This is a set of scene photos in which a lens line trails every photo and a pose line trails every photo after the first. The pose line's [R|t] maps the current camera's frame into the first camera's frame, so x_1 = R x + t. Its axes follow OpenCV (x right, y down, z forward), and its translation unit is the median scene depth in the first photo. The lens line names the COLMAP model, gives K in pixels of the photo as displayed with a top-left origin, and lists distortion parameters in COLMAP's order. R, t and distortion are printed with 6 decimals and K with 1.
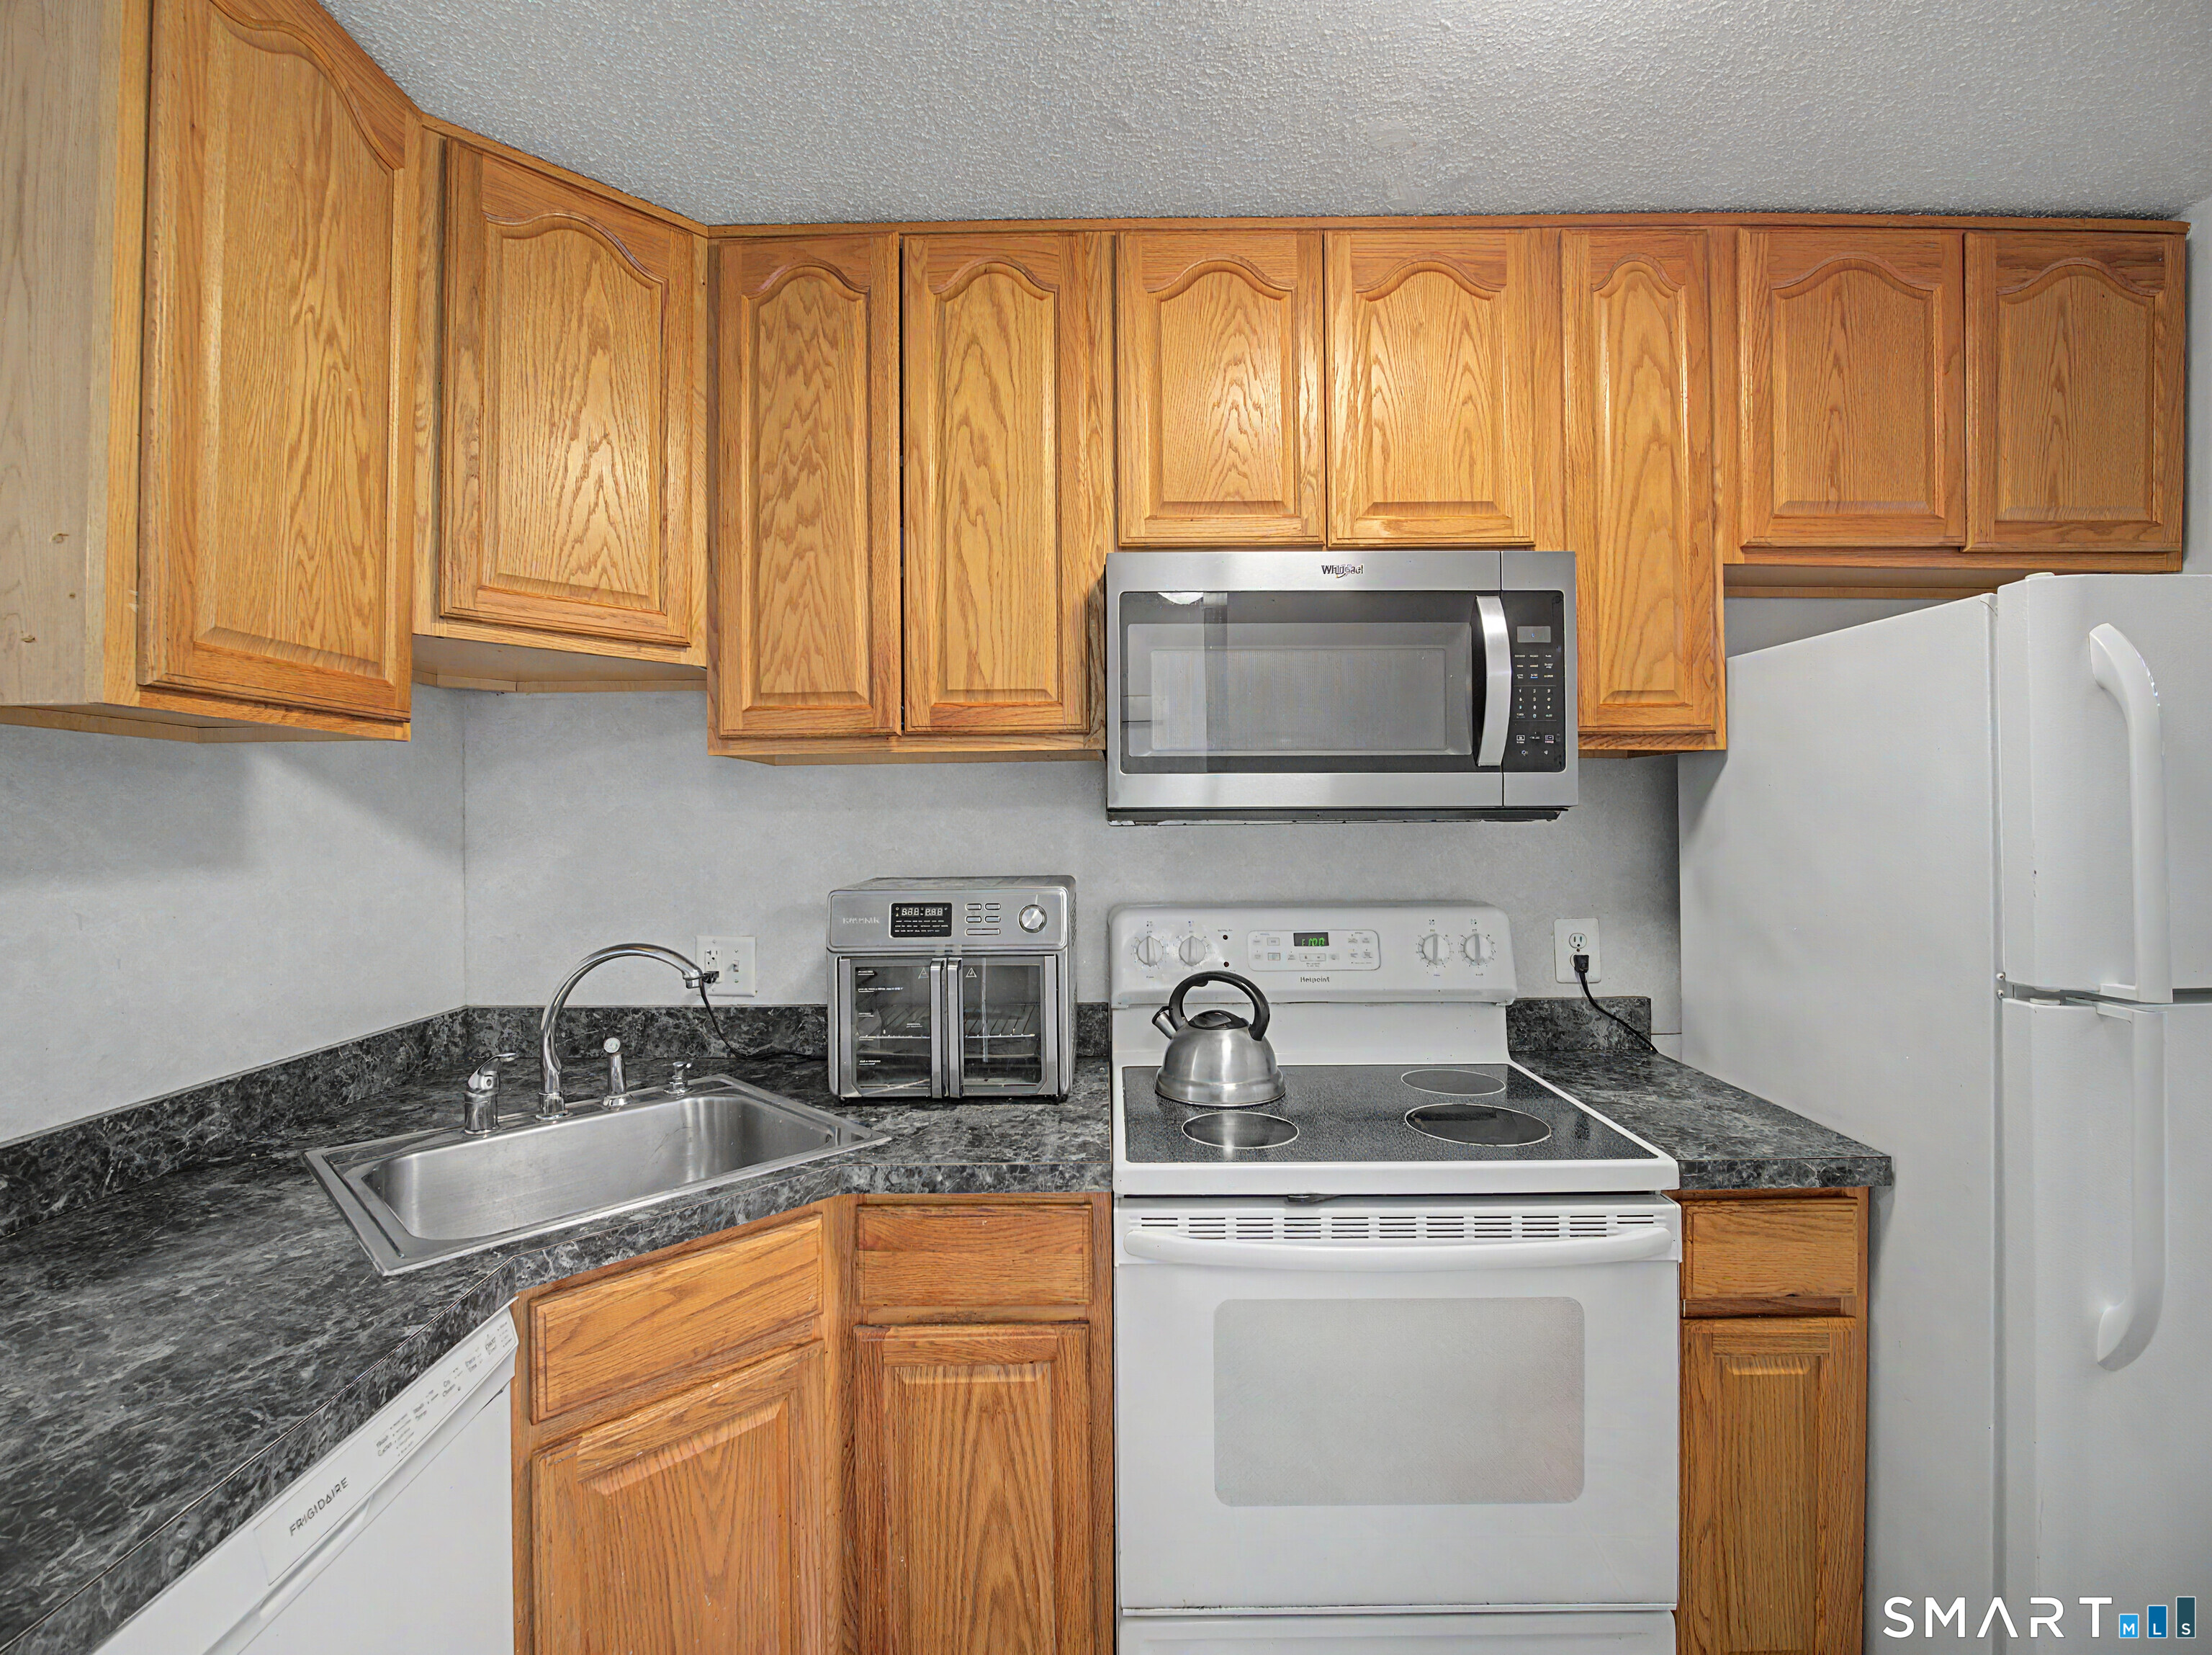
lens RADIAL K [[1015.4, 0, 1106.0], [0, 1015.4, 827.5], [0, 0, 1]] dist [-0.017229, -0.000215]
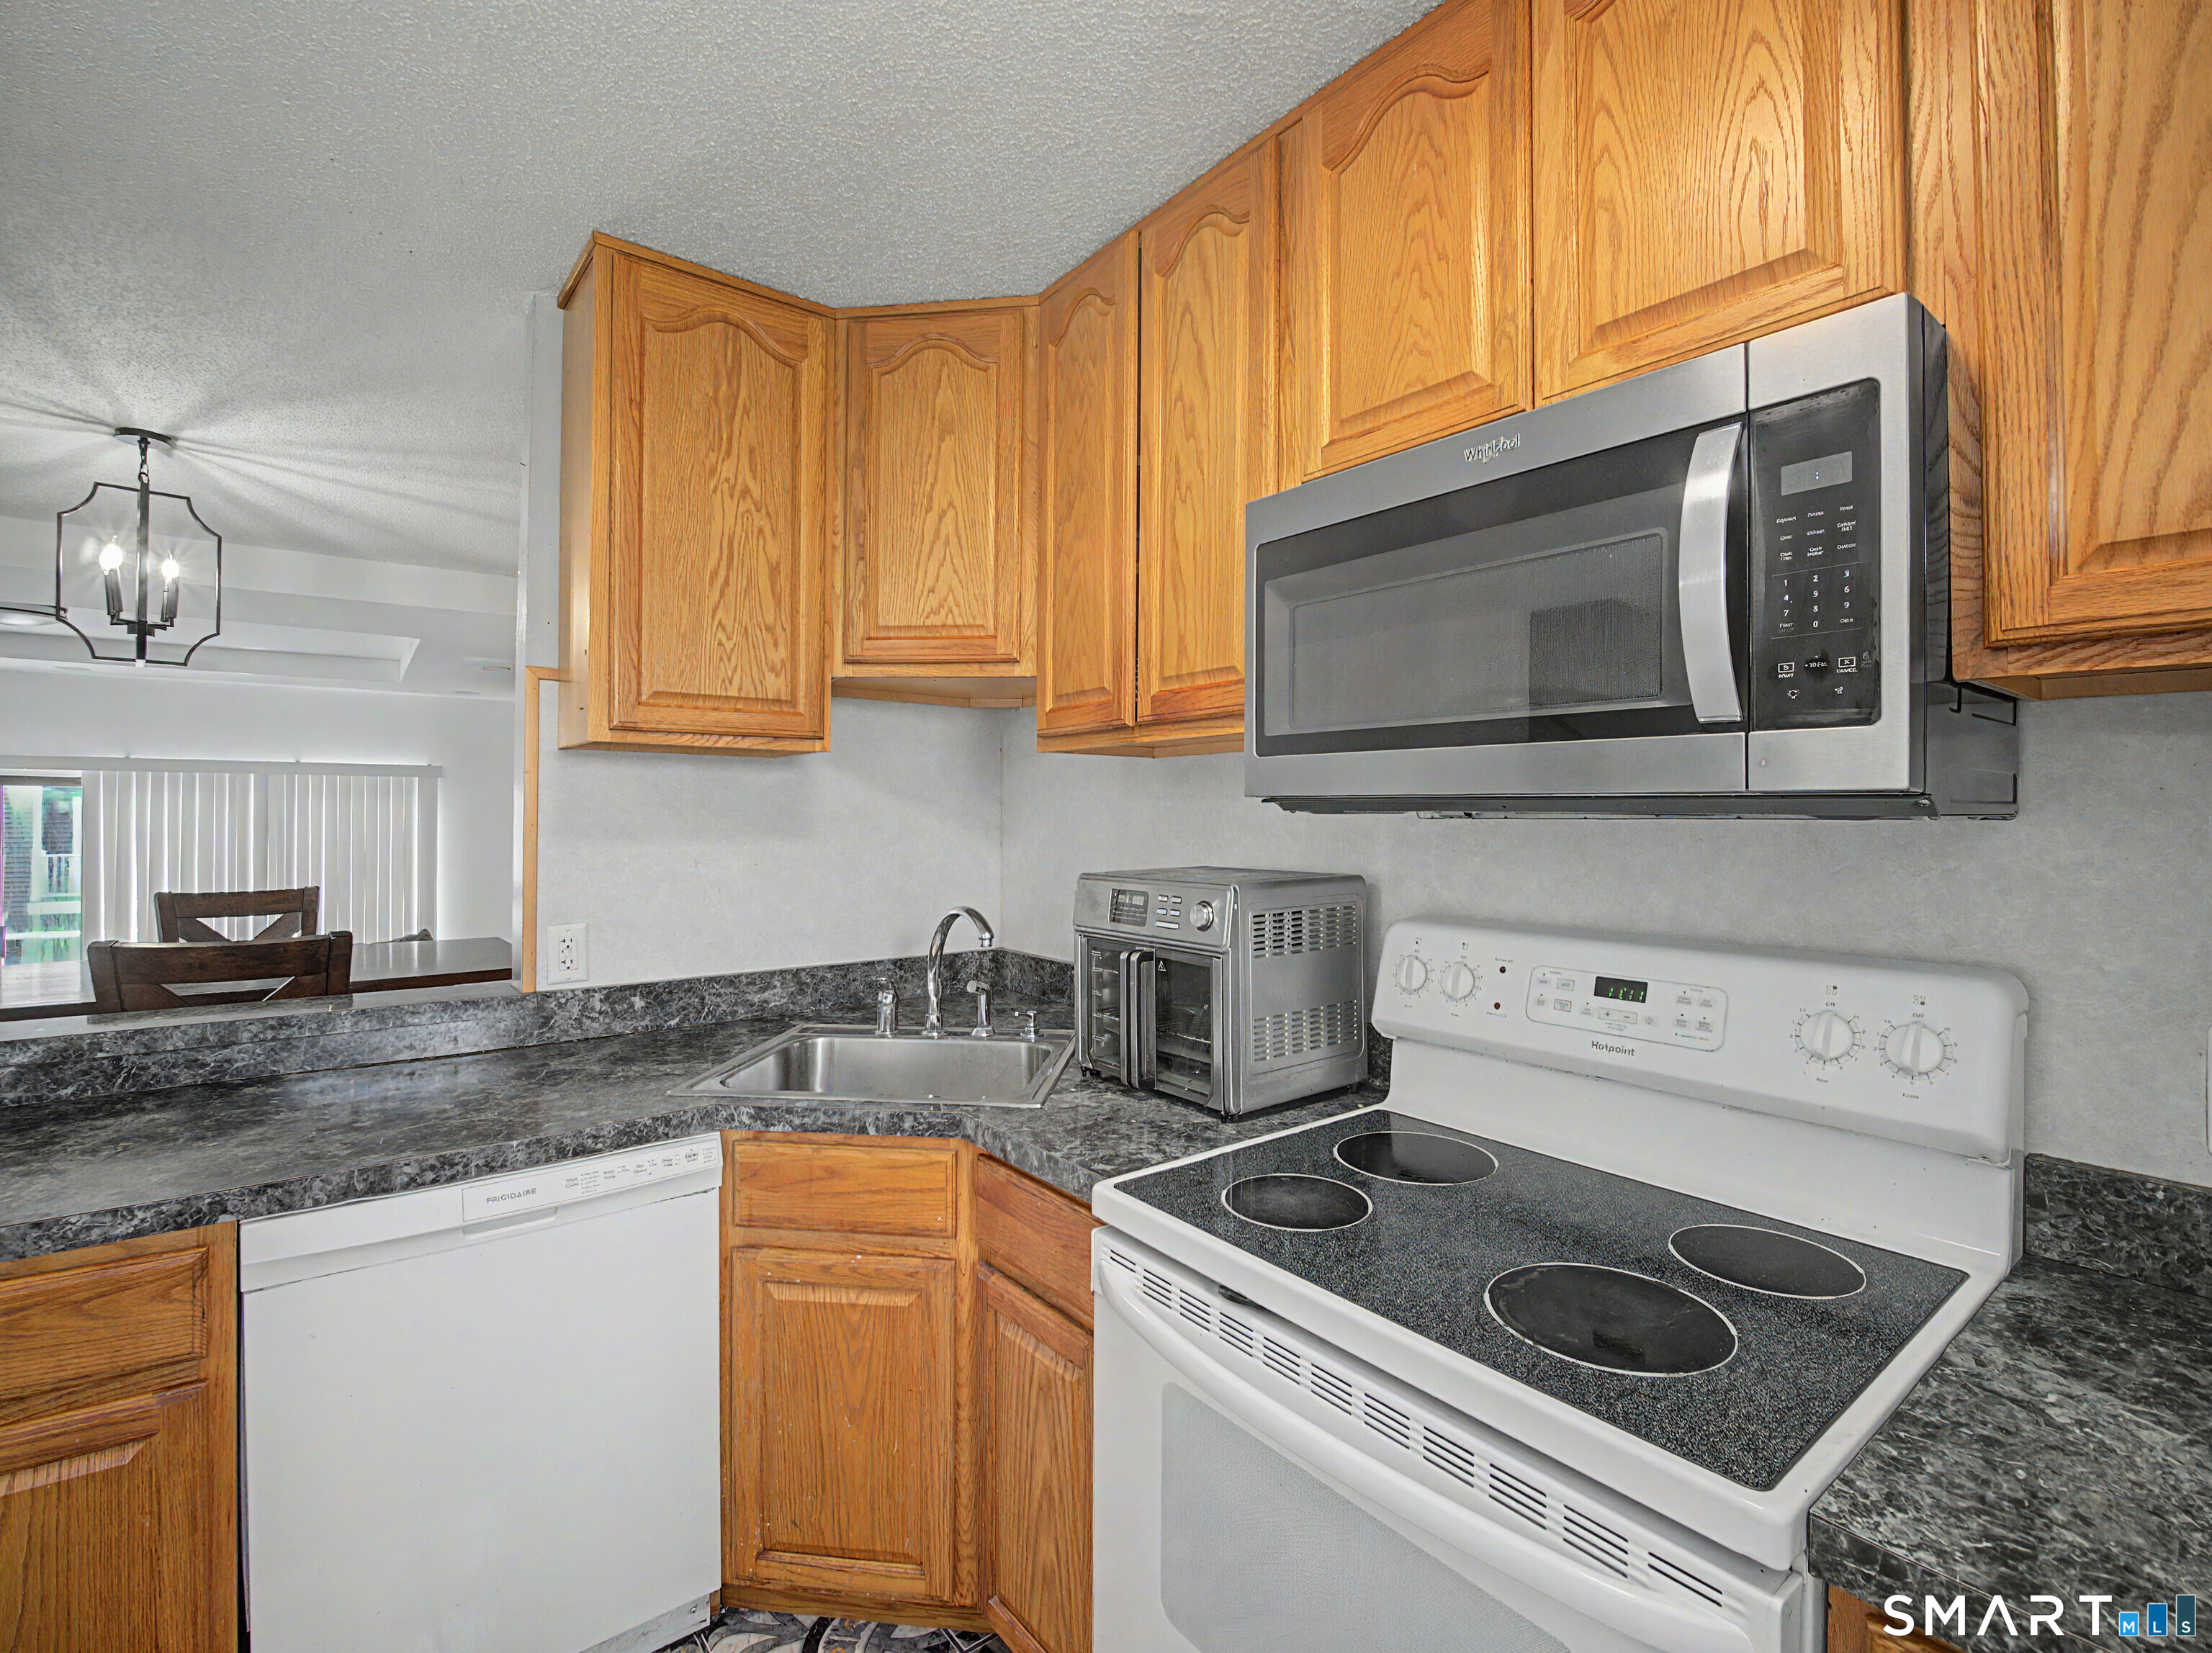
lens RADIAL K [[1018.2, 0, 1106.0], [0, 1018.2, 826.5], [0, 0, 1]] dist [-0.005035, -0.007502]
pose [[0.610713, 0.020649, -0.791583, 0.652636], [-0.013007, 0.999787, 0.016045, -0.006329], [0.791745, 0.000497, 0.610851, 0.385712]]
